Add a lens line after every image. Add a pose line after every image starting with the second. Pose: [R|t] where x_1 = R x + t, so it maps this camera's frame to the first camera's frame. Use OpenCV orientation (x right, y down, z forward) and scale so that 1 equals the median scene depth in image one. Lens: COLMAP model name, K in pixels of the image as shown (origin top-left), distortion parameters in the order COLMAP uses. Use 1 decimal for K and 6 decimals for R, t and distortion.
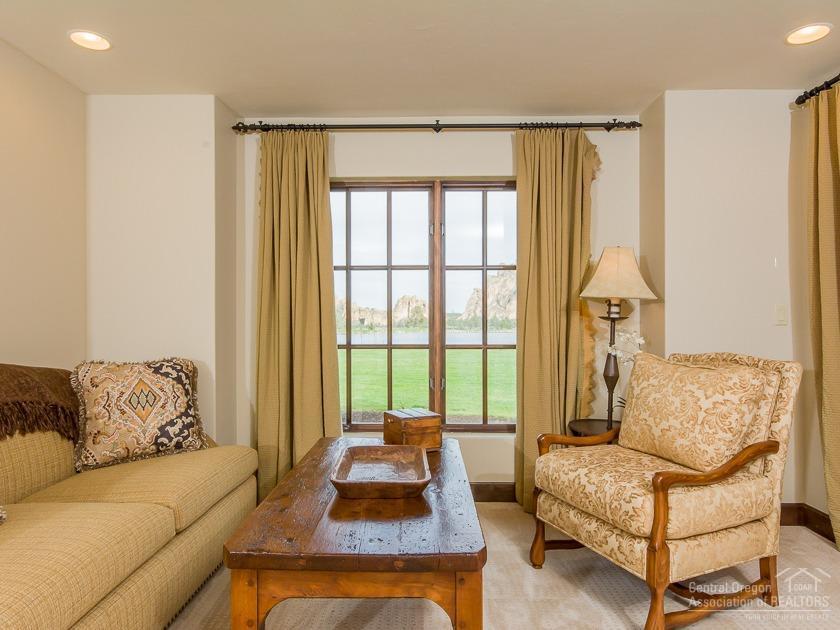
lens RADIAL K [[543.2, 0, 420.9], [0, 543.2, 314.9], [0, 0, 1]] dist [0.009634, 0.002271]
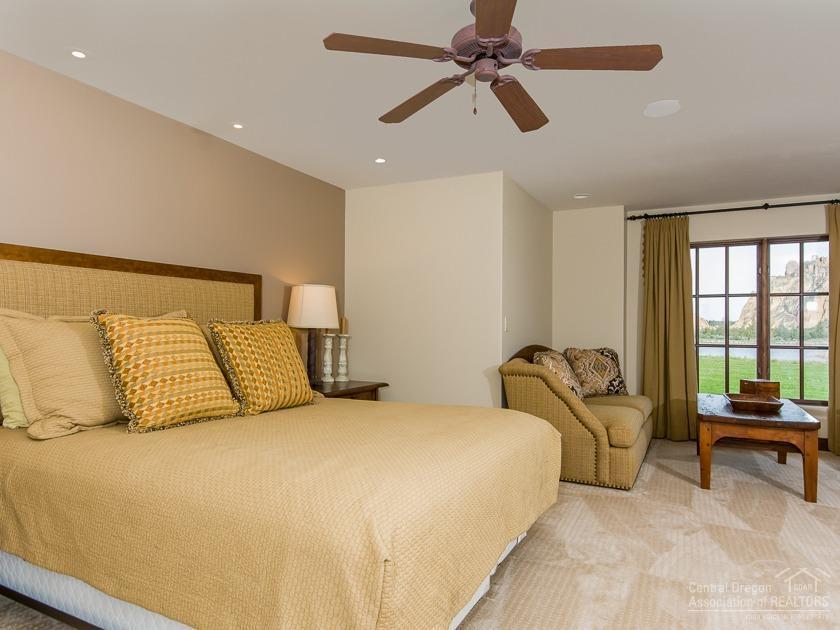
lens RADIAL K [[543.2, 0, 420.3], [0, 543.2, 317.5], [0, 0, 1]] dist [0.009634, 0.002271]
pose [[0.897865, -0.001394, -0.440269, -0.167677], [-0.003519, 0.999940, -0.010344, -0.004109], [0.440257, 0.010837, 0.897807, -0.829713]]
